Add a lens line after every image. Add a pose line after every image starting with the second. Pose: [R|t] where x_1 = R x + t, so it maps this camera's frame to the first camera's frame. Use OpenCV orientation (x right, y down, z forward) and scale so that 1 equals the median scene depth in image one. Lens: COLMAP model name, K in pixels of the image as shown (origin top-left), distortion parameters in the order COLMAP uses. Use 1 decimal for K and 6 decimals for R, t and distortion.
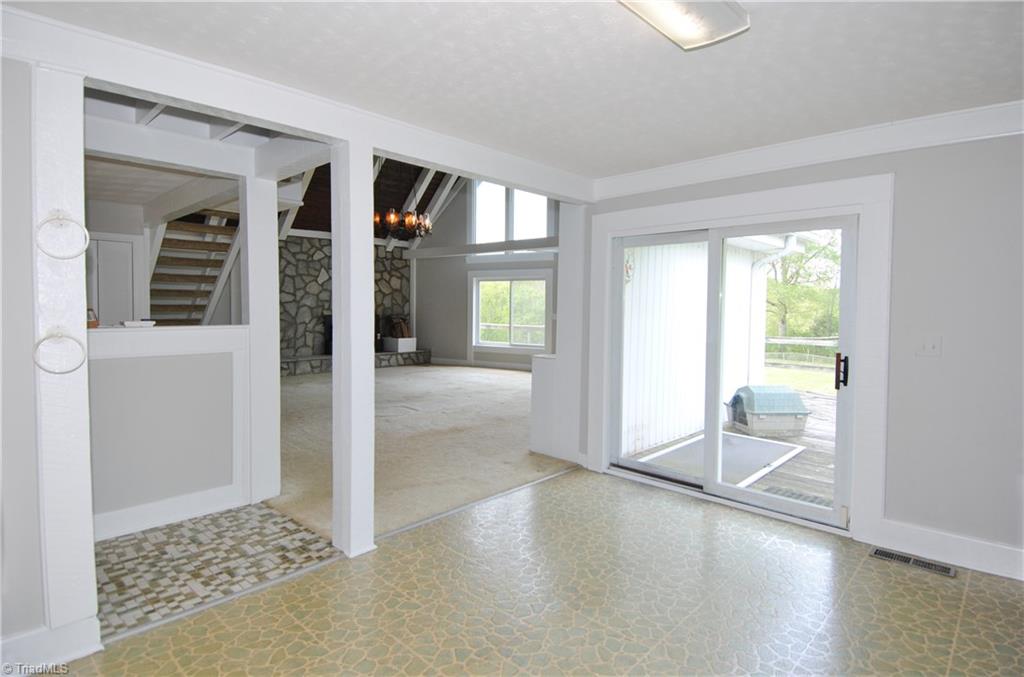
lens RADIAL K [[549.0, 0, 549.8], [0, 549.0, 333.3], [0, 0, 1]] dist [-0.005822, -0.004158]
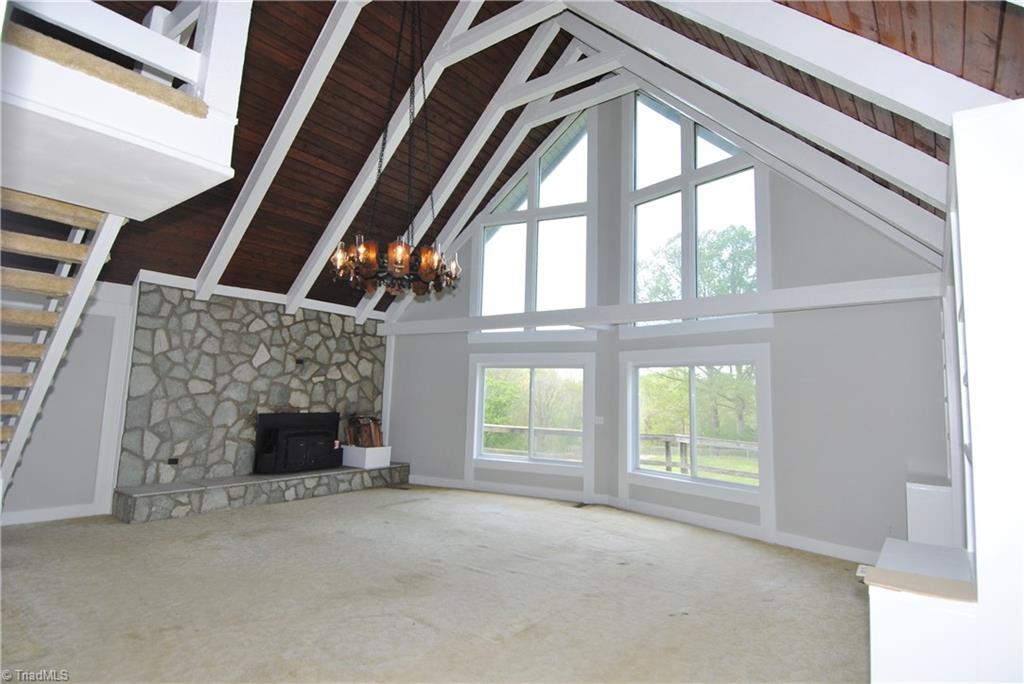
lens RADIAL K [[545.1, 0, 521.0], [0, 545.1, 332.4], [0, 0, 1]] dist [0.043613, -0.021352]
pose [[0.998607, 0.020252, 0.048731, -0.118233], [-0.011835, 0.985857, -0.167173, -0.021076], [-0.051428, 0.166363, 0.984723, 0.288094]]
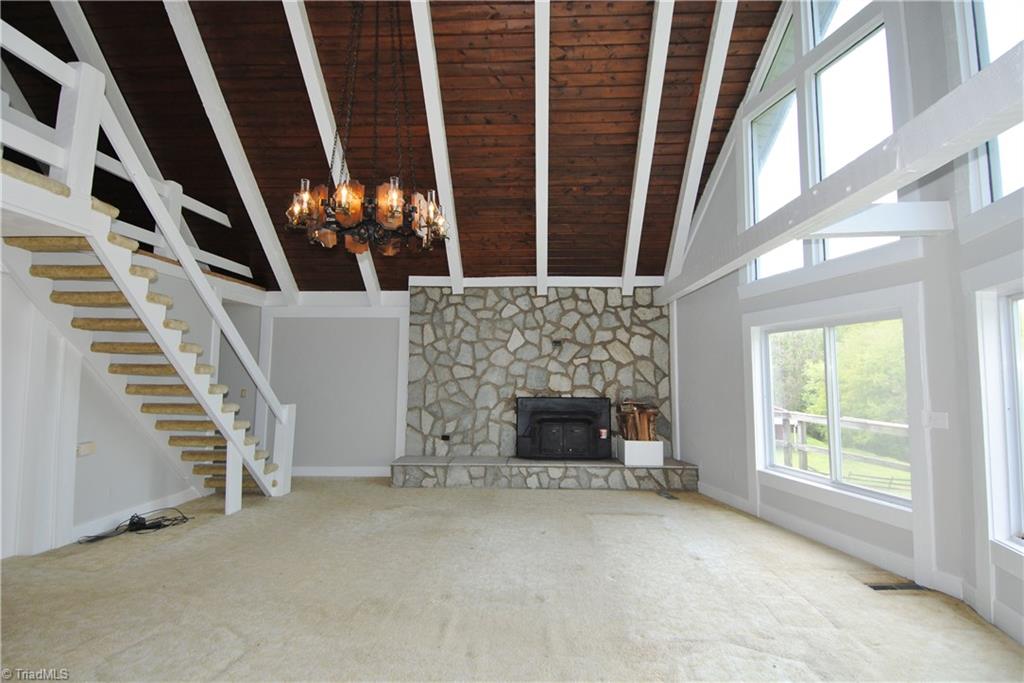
lens RADIAL K [[545.1, 0, 519.9], [0, 545.1, 320.5], [0, 0, 1]] dist [0.043613, -0.021352]
pose [[0.613299, -0.087925, -0.784942, 0.119316], [-0.038464, 0.989281, -0.140867, -0.030298], [0.788914, 0.116585, 0.603343, 0.550829]]
